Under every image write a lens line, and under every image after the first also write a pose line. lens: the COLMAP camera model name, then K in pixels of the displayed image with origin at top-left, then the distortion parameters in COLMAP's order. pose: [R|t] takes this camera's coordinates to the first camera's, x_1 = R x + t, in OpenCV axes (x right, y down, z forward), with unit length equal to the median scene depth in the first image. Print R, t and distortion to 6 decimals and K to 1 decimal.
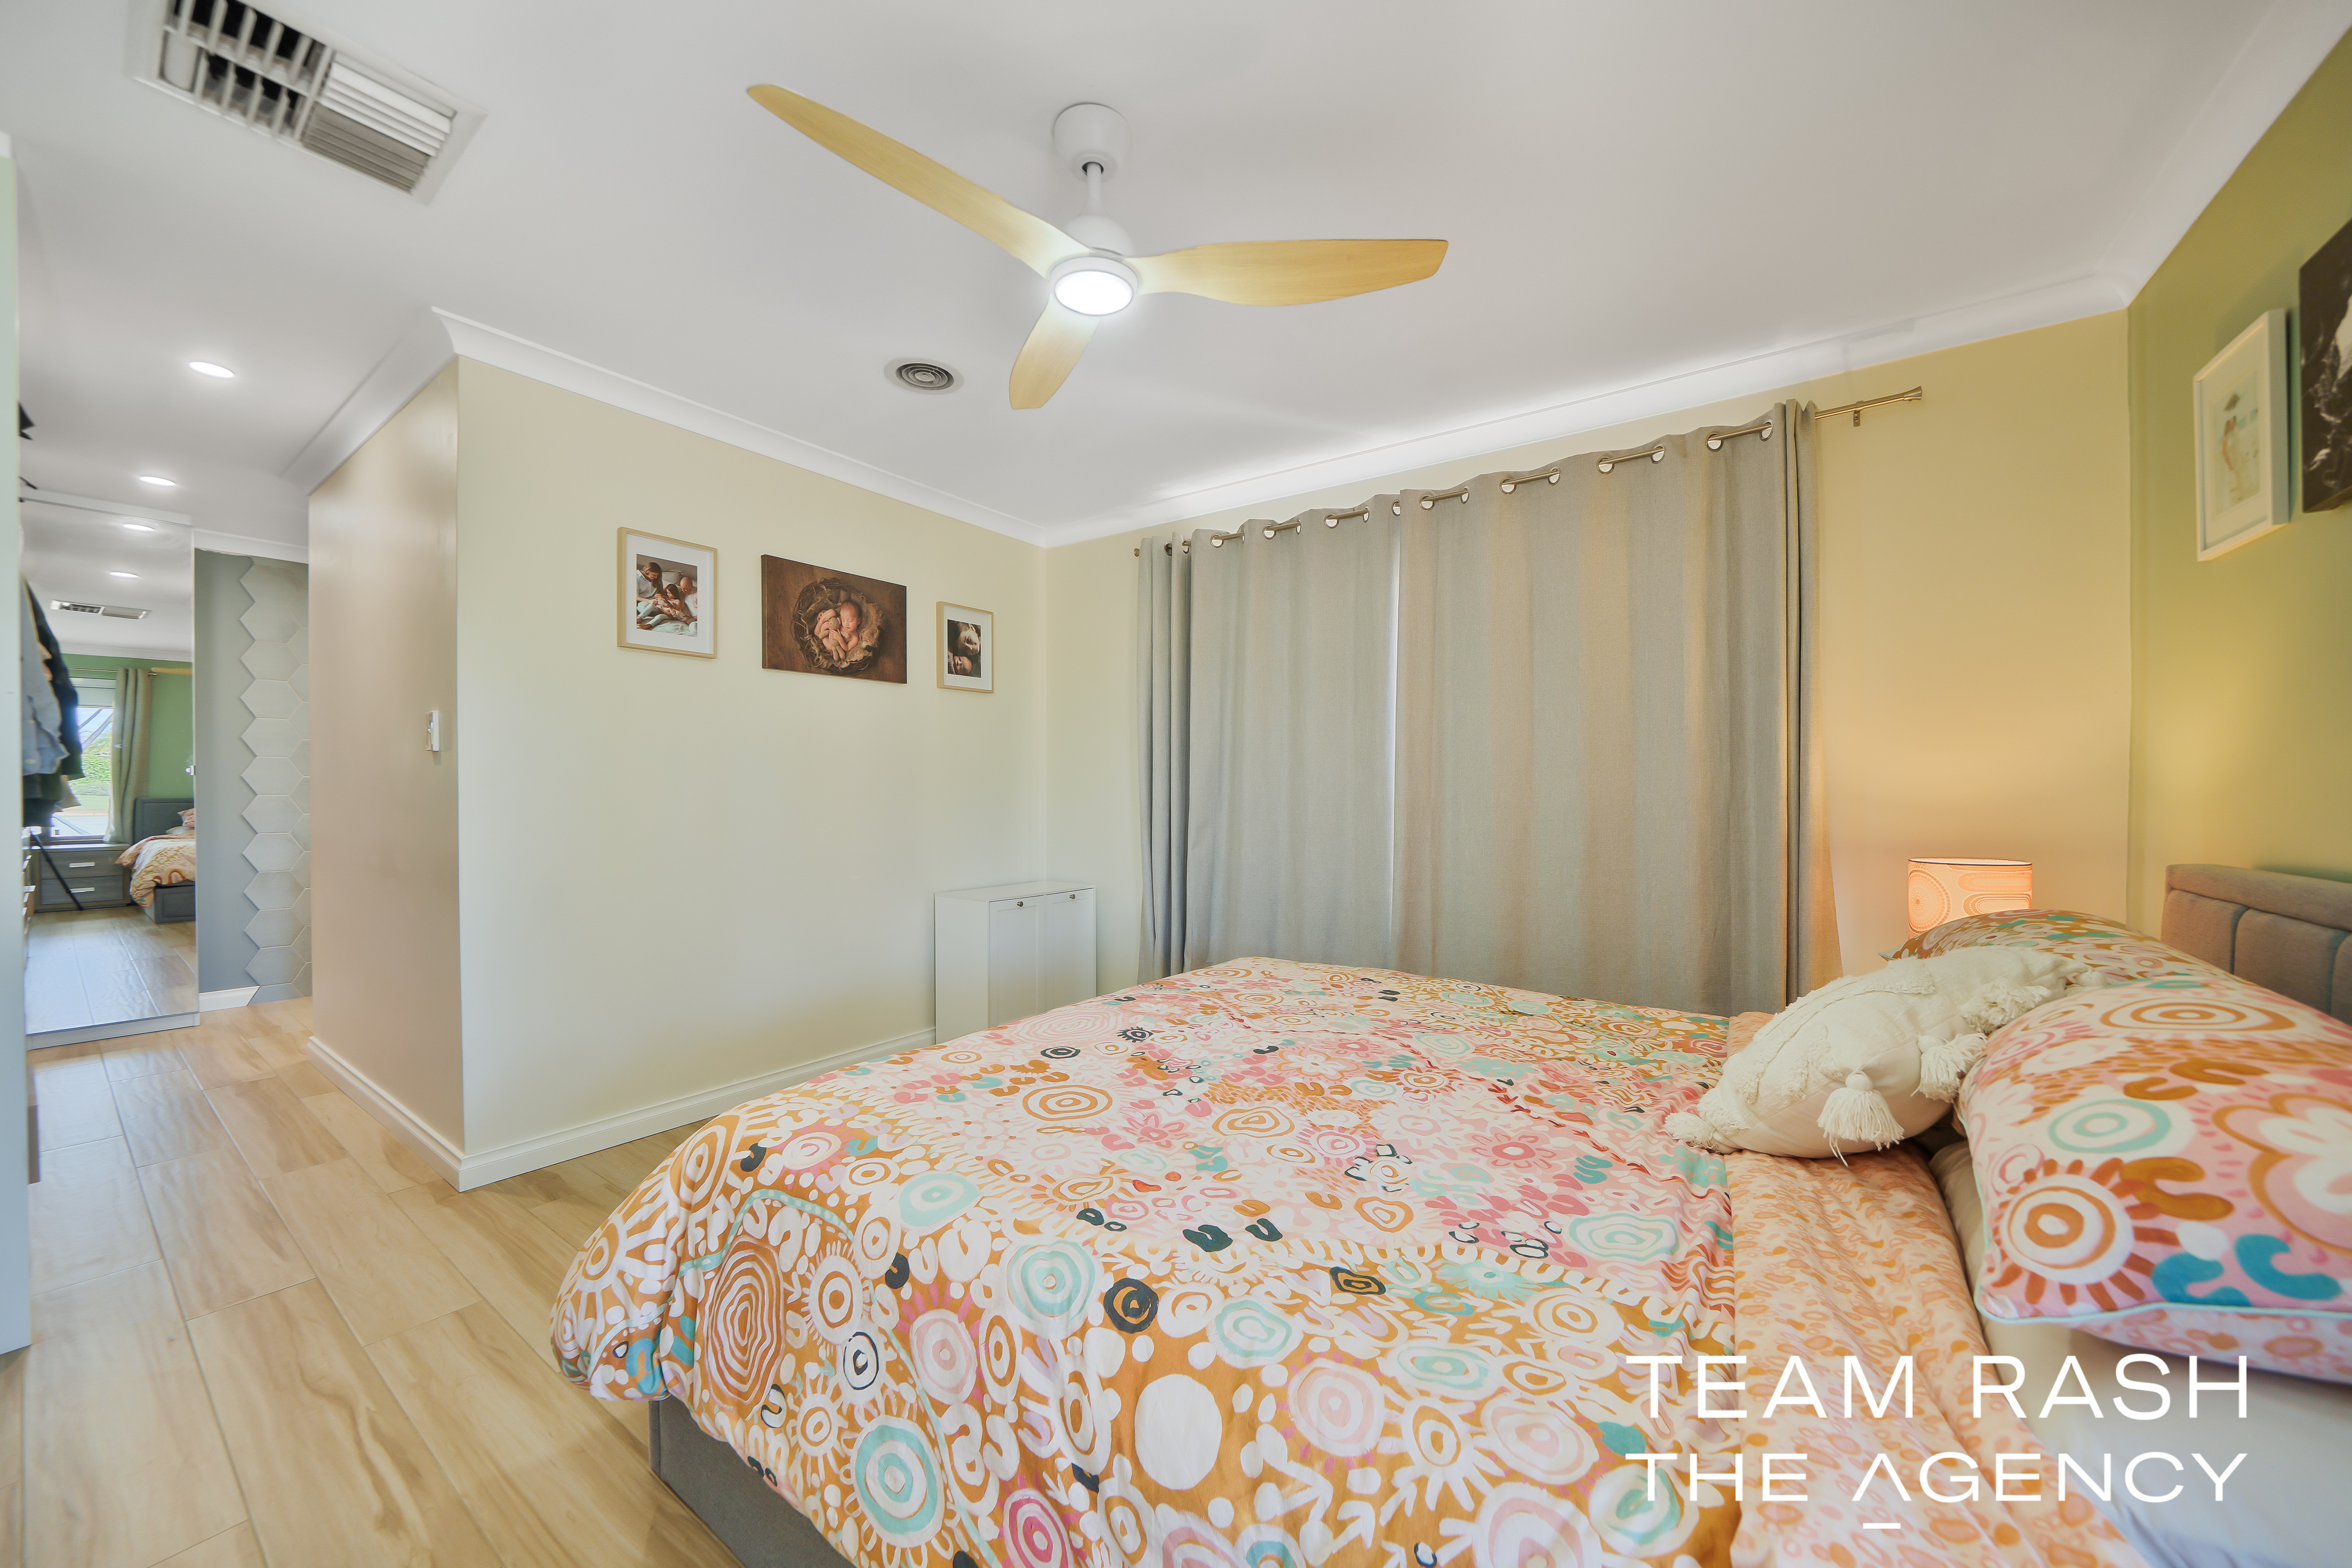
lens RADIAL K [[841.9, 0, 1161.6], [0, 841.9, 782.8], [0, 0, 1]] dist [-0.012885, -0.000035]
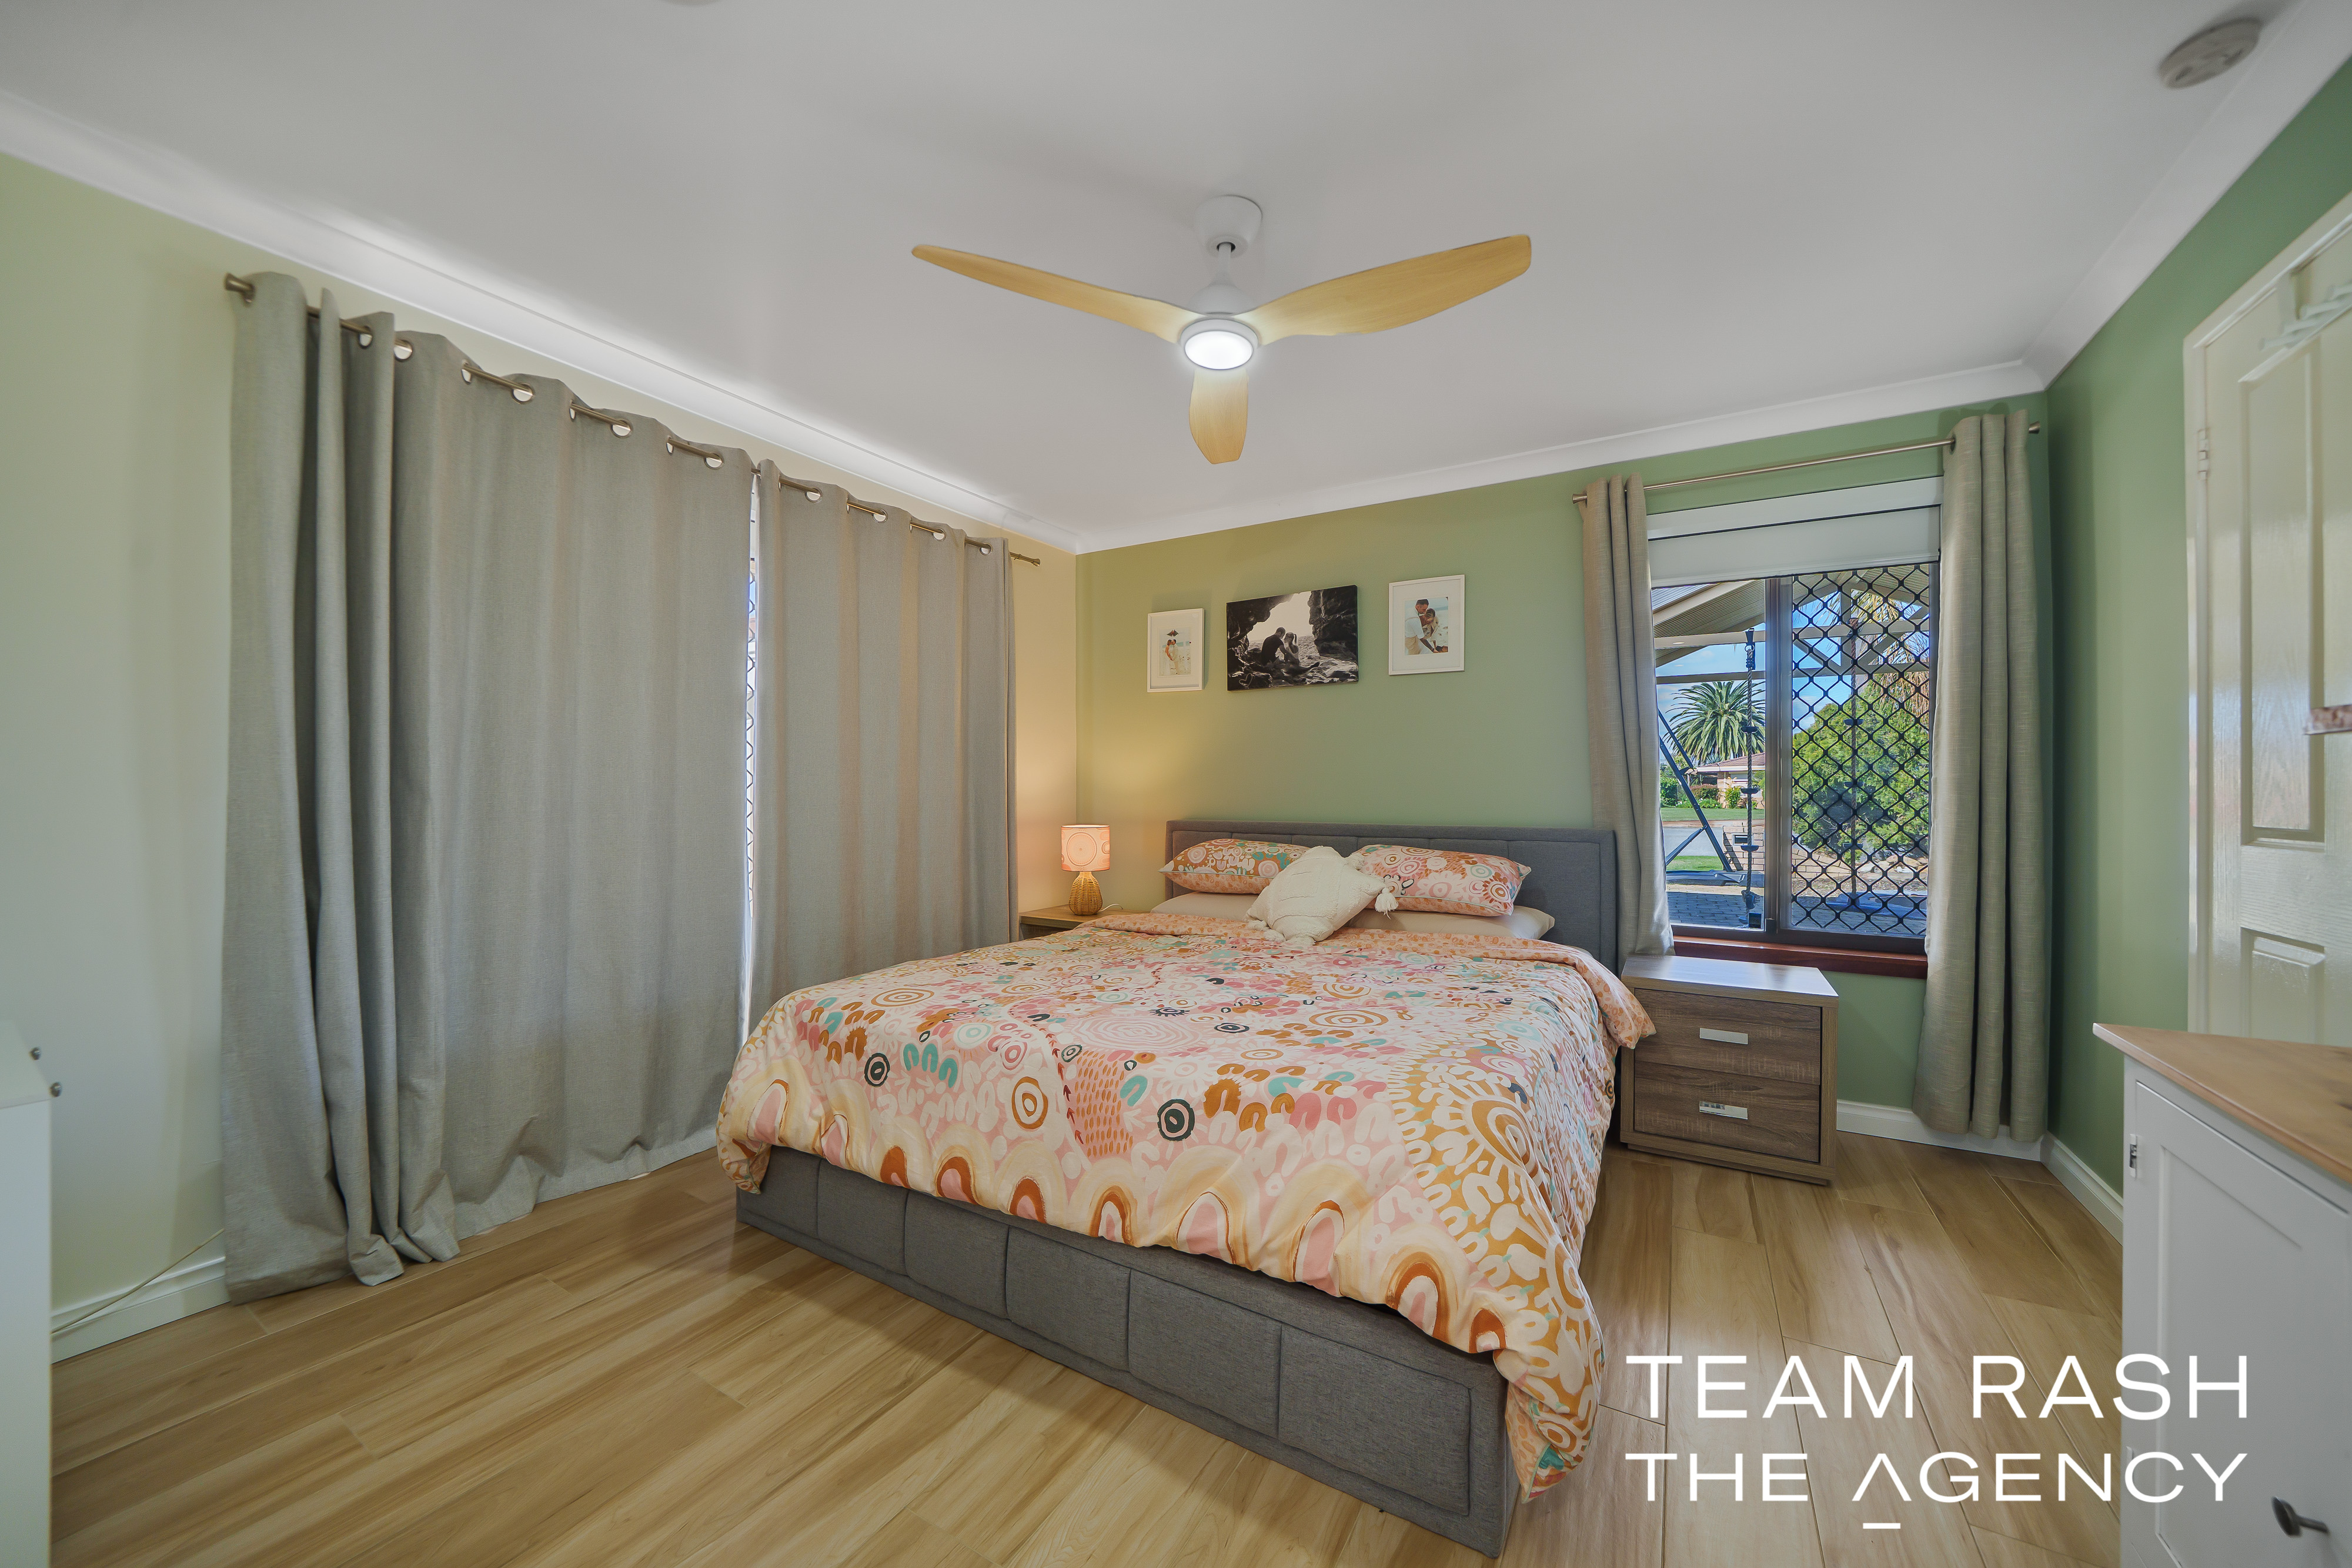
lens RADIAL K [[841.9, 0, 1161.6], [0, 841.9, 782.8], [0, 0, 1]] dist [-0.012885, -0.000035]
pose [[-0.065356, 0.000086, 0.997862, -1.342590], [-0.018220, 0.999833, -0.001280, -0.004889], [-0.997696, -0.018264, -0.065344, 1.274115]]
